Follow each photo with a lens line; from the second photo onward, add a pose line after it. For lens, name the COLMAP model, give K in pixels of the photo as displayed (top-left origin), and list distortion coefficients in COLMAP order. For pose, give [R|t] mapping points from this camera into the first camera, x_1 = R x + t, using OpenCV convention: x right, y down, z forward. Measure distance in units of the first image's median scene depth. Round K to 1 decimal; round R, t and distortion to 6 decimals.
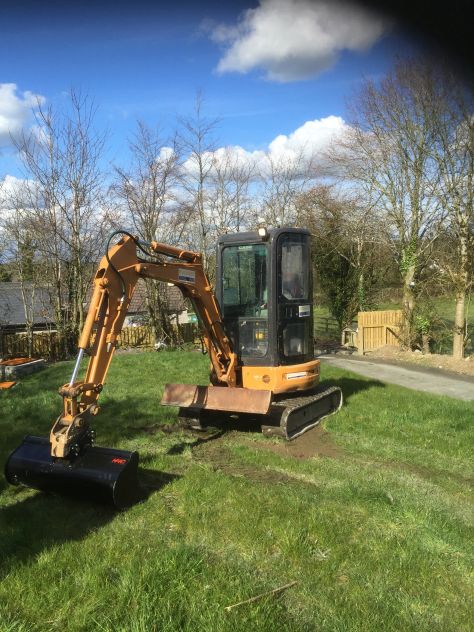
lens RADIAL K [[524.5, 0, 240.0], [0, 524.5, 314.9], [0, 0, 1]] dist [0.067474, -0.102283]
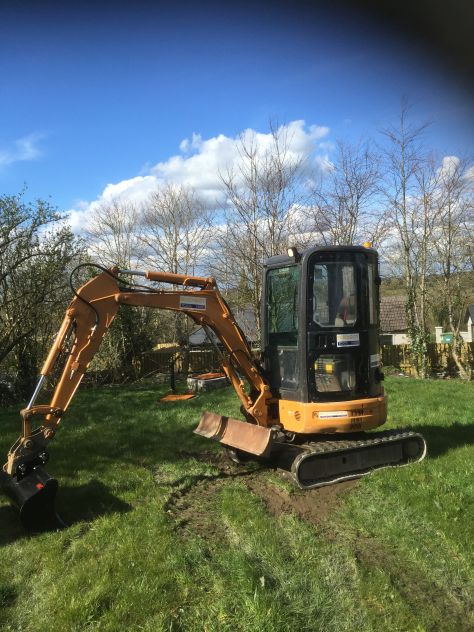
lens RADIAL K [[524.5, 0, 240.0], [0, 524.5, 314.9], [0, 0, 1]] dist [0.067474, -0.102283]
pose [[0.879998, -0.002499, -0.474970, 0.390976], [-0.012862, 0.999494, -0.029088, -0.022215], [0.474803, 0.031707, 0.879521, 0.162030]]
